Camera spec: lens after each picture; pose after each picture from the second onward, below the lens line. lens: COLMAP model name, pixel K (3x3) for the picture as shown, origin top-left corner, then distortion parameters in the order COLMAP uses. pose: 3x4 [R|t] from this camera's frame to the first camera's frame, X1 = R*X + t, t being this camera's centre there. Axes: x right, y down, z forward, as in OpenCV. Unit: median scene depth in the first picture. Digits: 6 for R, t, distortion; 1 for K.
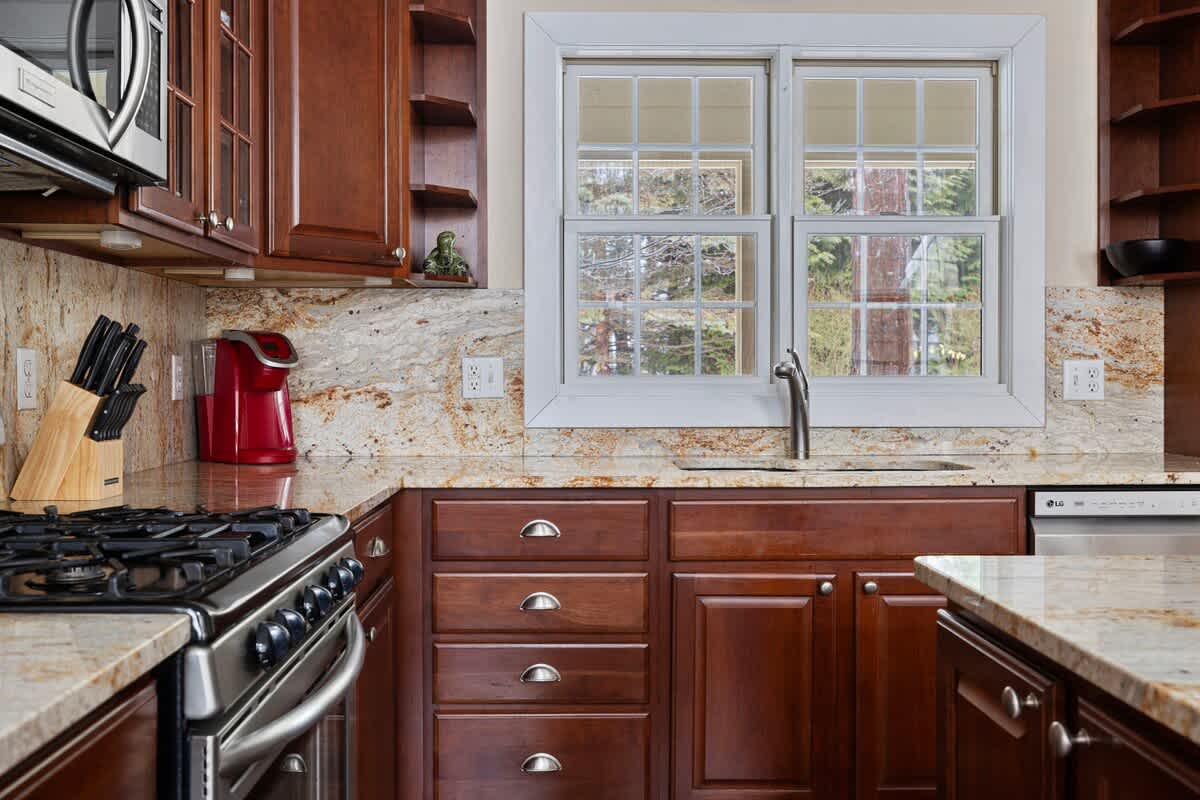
lens RADIAL K [[1169.0, 0, 601.0], [0, 1169.0, 390.8], [0, 0, 1]] dist [0.026338, 0.000000]
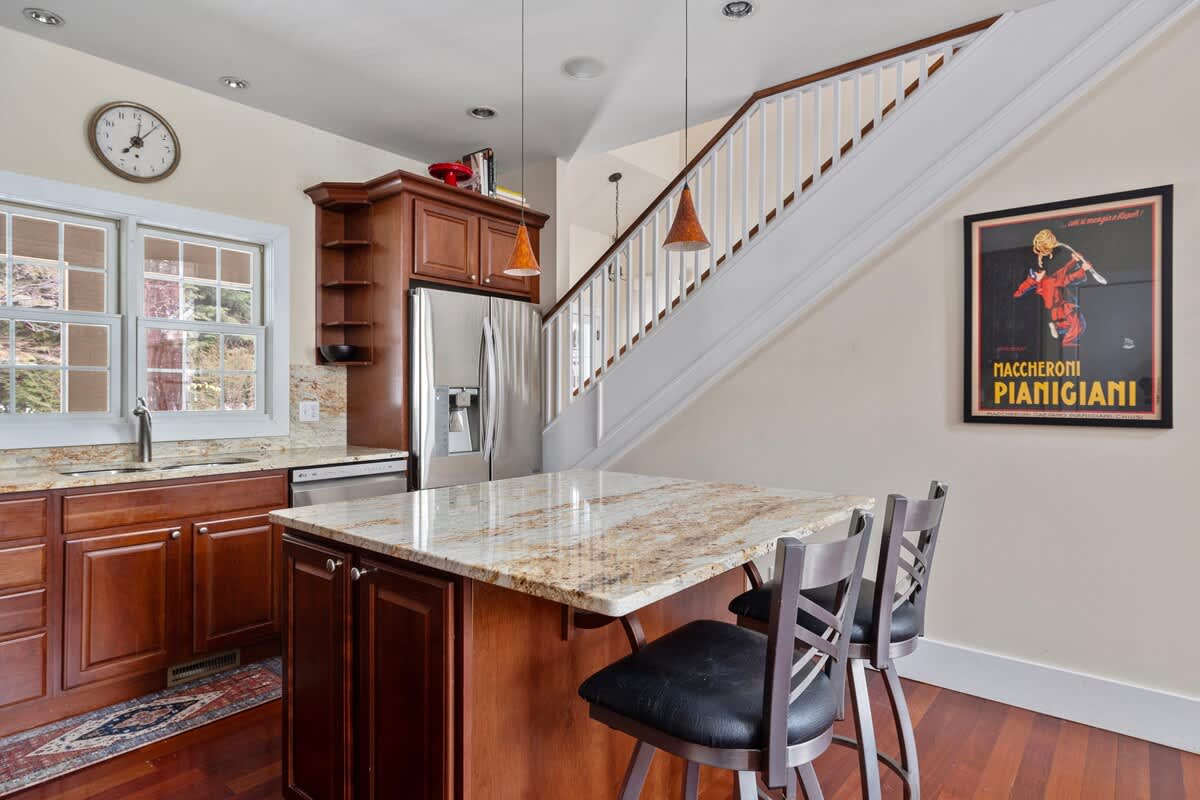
lens RADIAL K [[647.6, 0, 603.3], [0, 647.6, 397.8], [0, 0, 1]] dist [0.006373, 0.001761]
pose [[0.651986, 0.000057, 0.758231, -0.112337], [0.003872, 0.999987, -0.003404, -0.029015], [-0.758221, 0.005156, 0.651977, -0.117795]]
